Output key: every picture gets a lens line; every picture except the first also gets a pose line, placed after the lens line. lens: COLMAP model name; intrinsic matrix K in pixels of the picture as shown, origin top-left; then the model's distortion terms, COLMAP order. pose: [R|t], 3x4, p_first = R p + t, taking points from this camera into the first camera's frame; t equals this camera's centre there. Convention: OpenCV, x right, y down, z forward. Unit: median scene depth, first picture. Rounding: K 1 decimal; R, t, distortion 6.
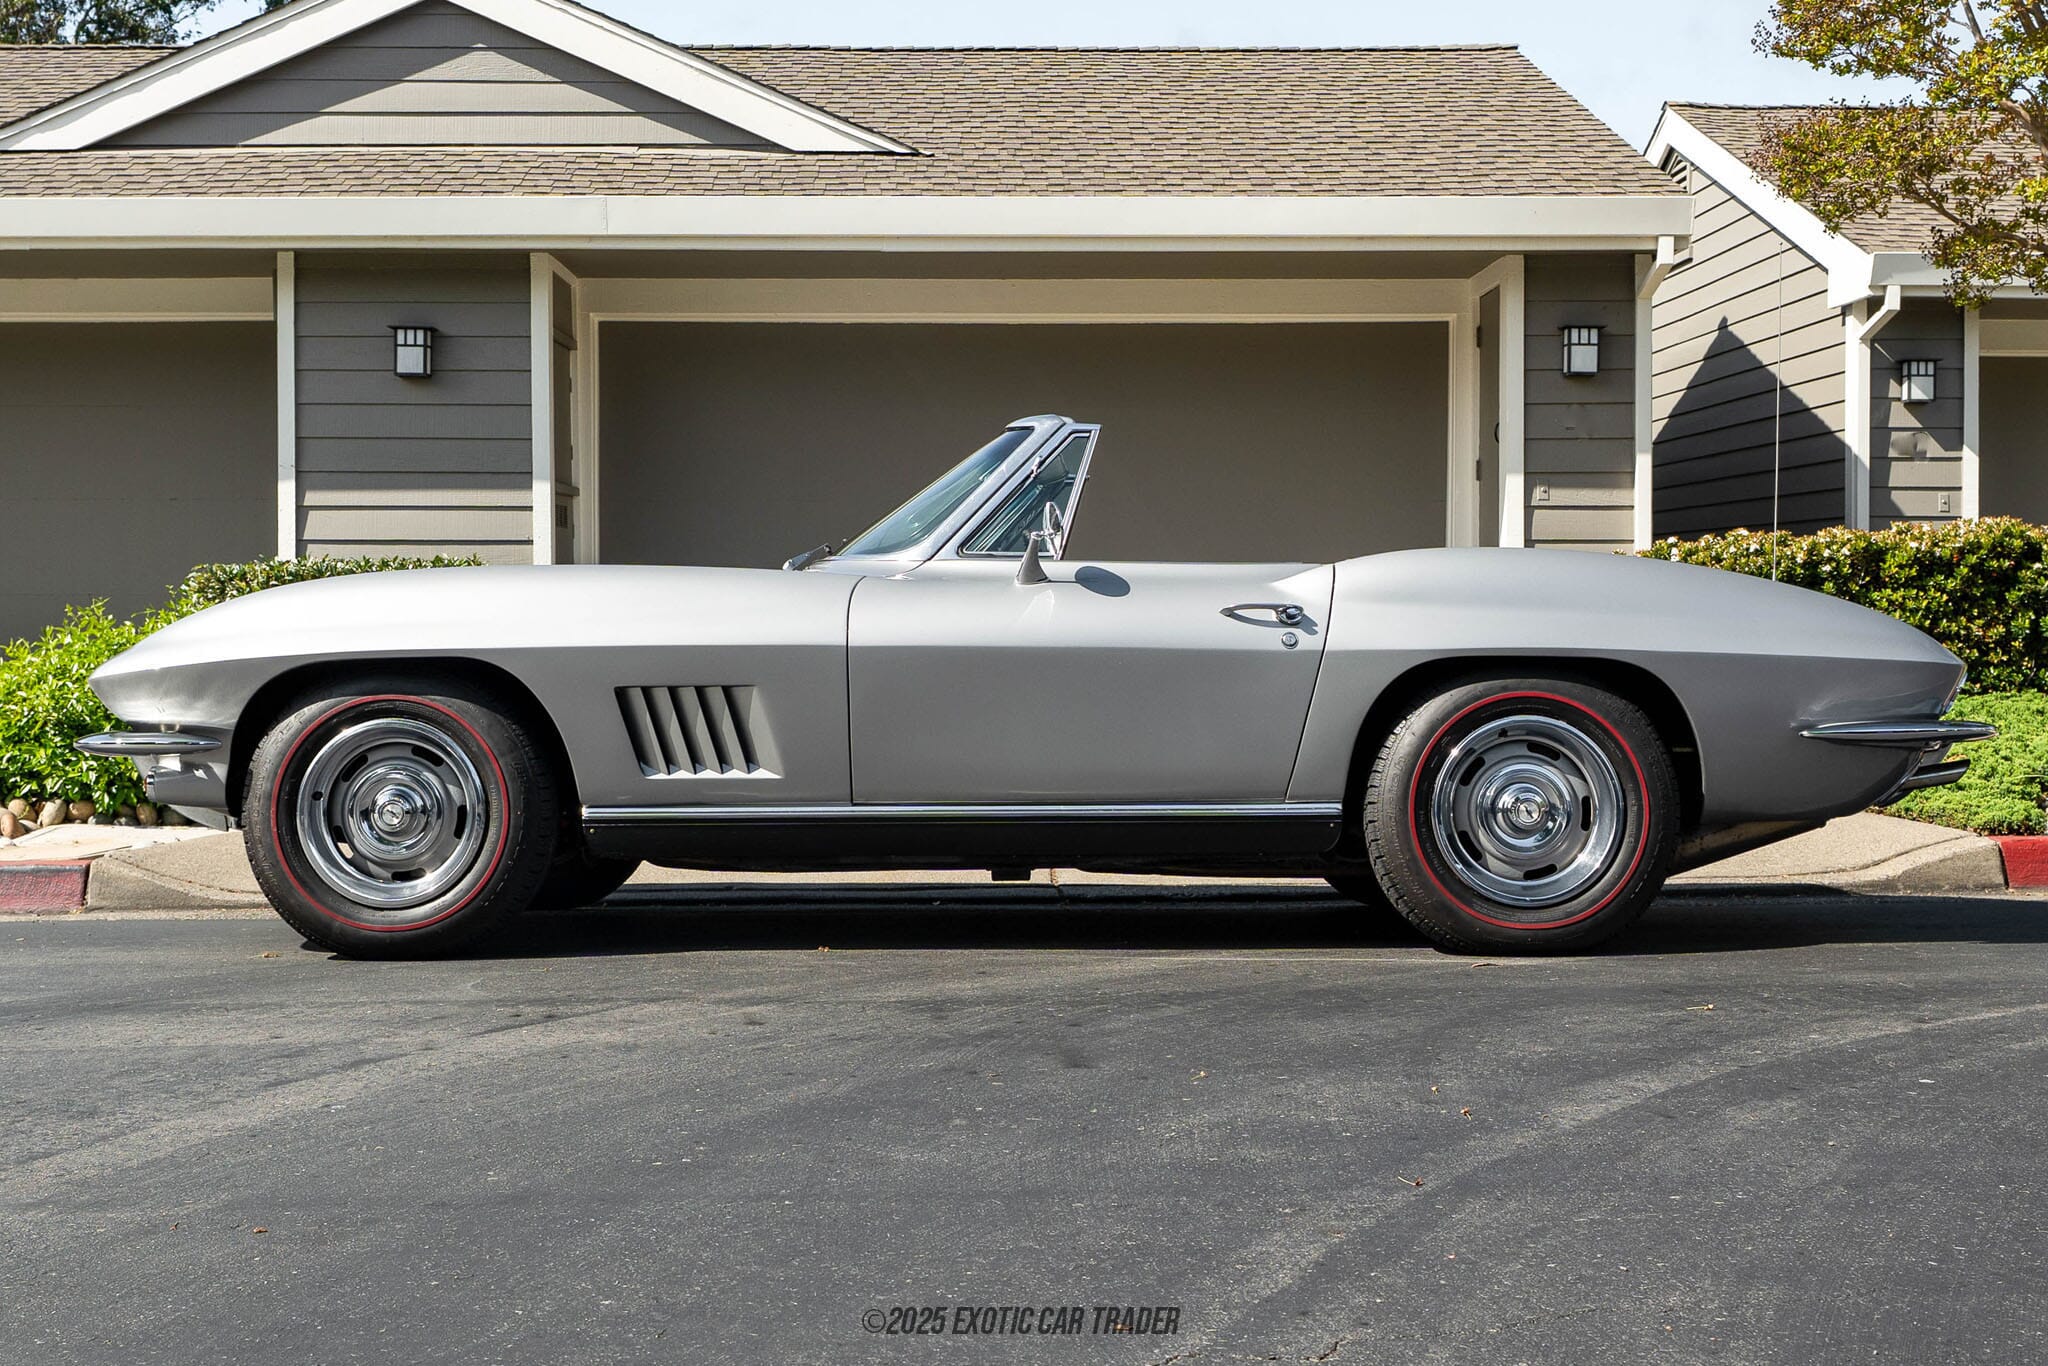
lens RADIAL K [[2314.1, 0, 1148.9], [0, 2314.1, 682.8], [0, 0, 1]] dist [-0.002116, 0.005589]
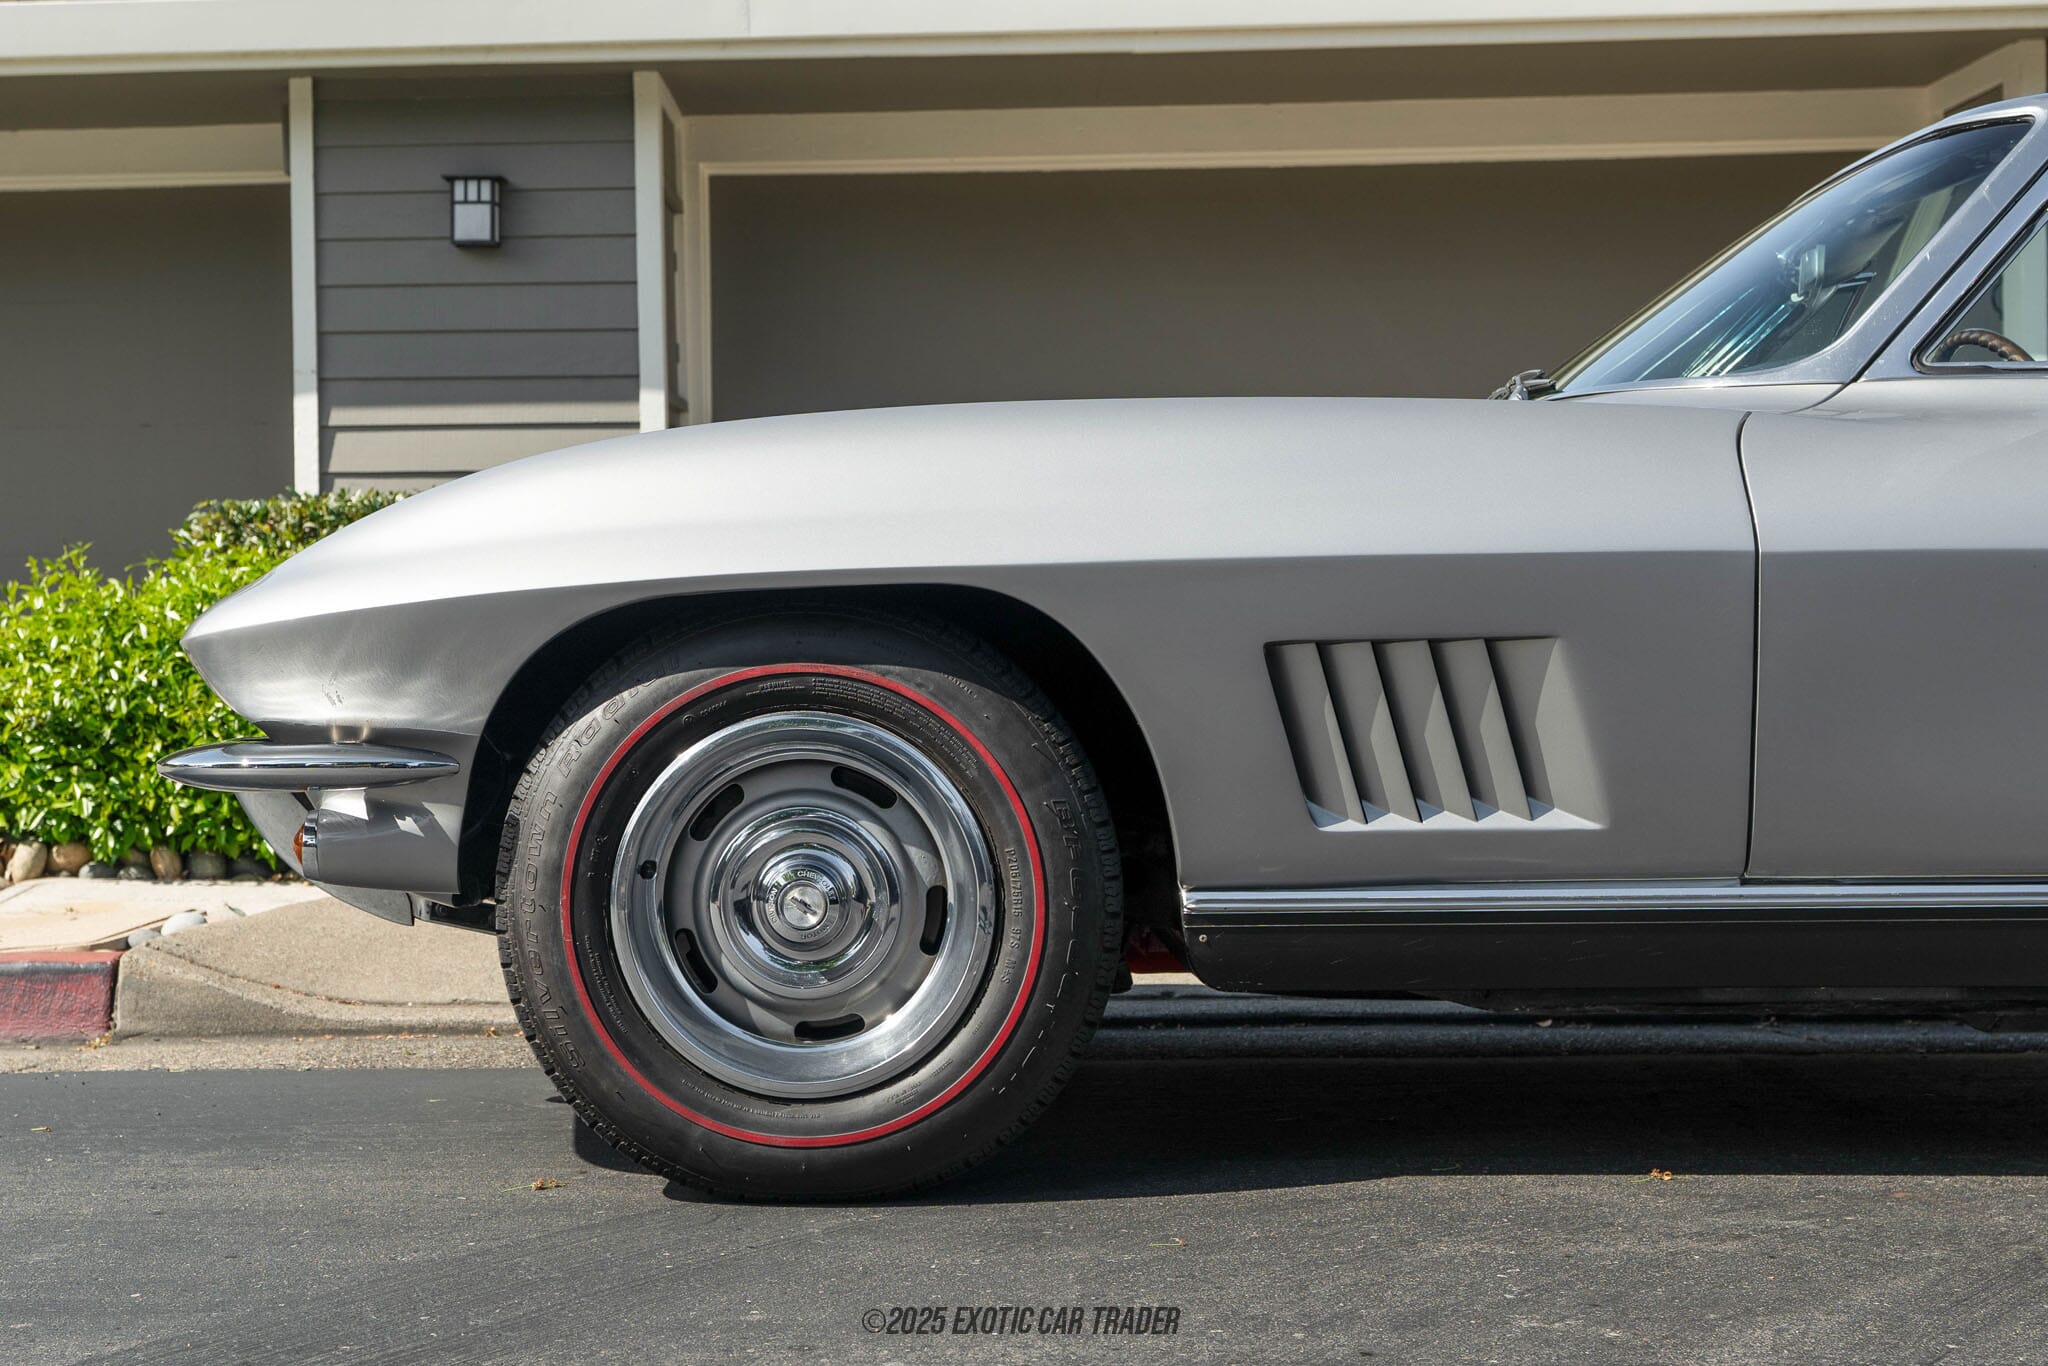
lens RADIAL K [[2663.4, 0, 1024.0], [0, 2663.4, 683.0], [0, 0, 1]] dist [0.012380, 0.047422]
pose [[0.998116, -0.009096, -0.060674, -0.239698], [0.009410, 0.999944, 0.004891, 0.006908], [0.060626, -0.005453, 0.998146, 0.429003]]
